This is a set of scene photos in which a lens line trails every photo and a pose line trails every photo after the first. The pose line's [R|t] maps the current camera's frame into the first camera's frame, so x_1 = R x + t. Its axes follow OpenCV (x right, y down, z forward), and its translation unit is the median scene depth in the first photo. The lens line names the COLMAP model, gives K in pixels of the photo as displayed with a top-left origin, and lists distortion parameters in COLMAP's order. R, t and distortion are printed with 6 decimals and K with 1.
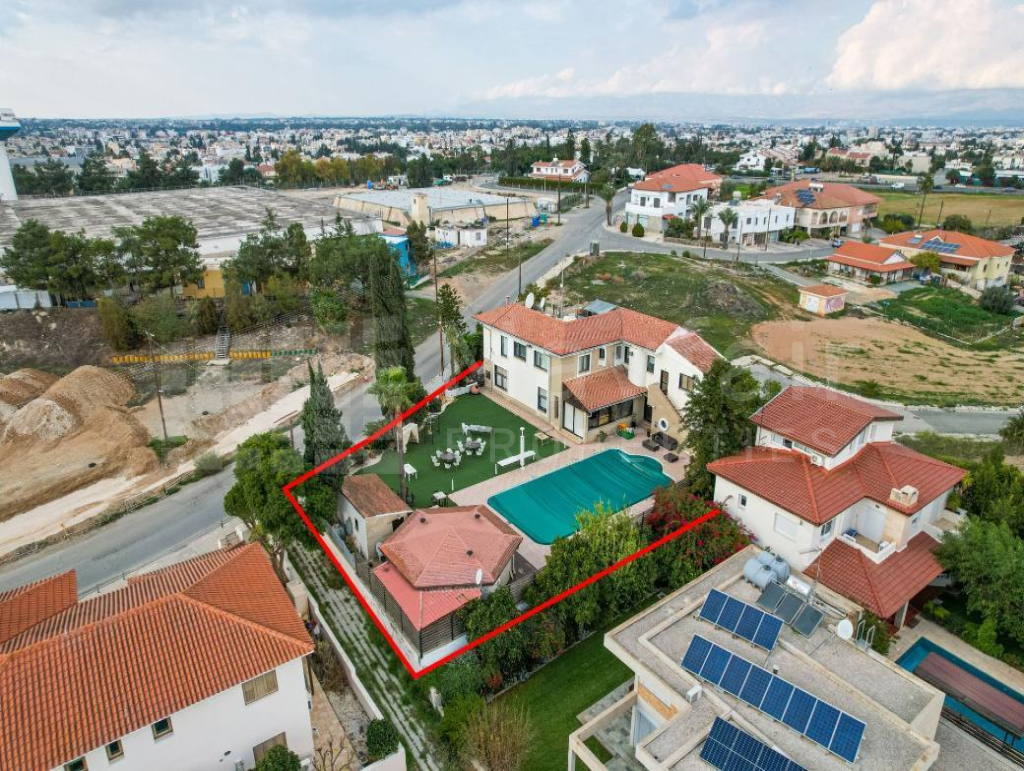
lens RADIAL K [[667.1, 0, 519.3], [0, 667.1, 383.5], [0, 0, 1]] dist [-0.082529, 0.061628]
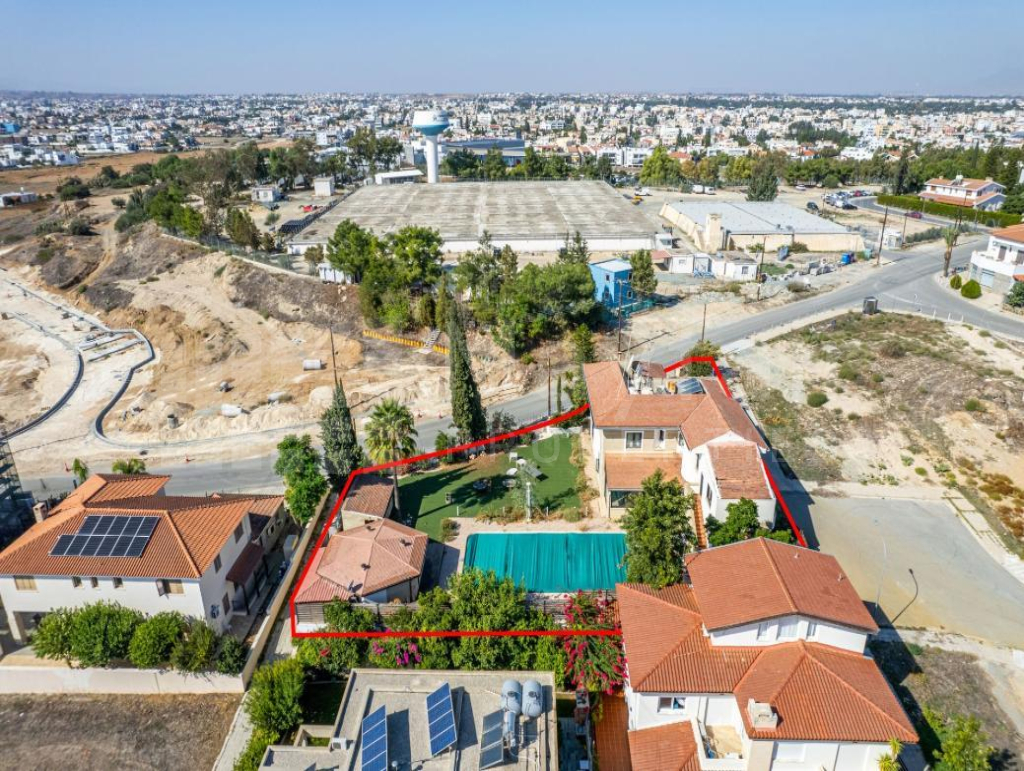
lens RADIAL K [[699.4, 0, 510.1], [0, 699.4, 397.8], [0, 0, 1]] dist [-0.001418, 0.000003]
pose [[0.782773, 0.243101, -0.572860, 0.177062], [-0.223309, 0.968961, 0.106057, -0.052841], [0.580862, 0.044906, 0.812763, 0.023969]]
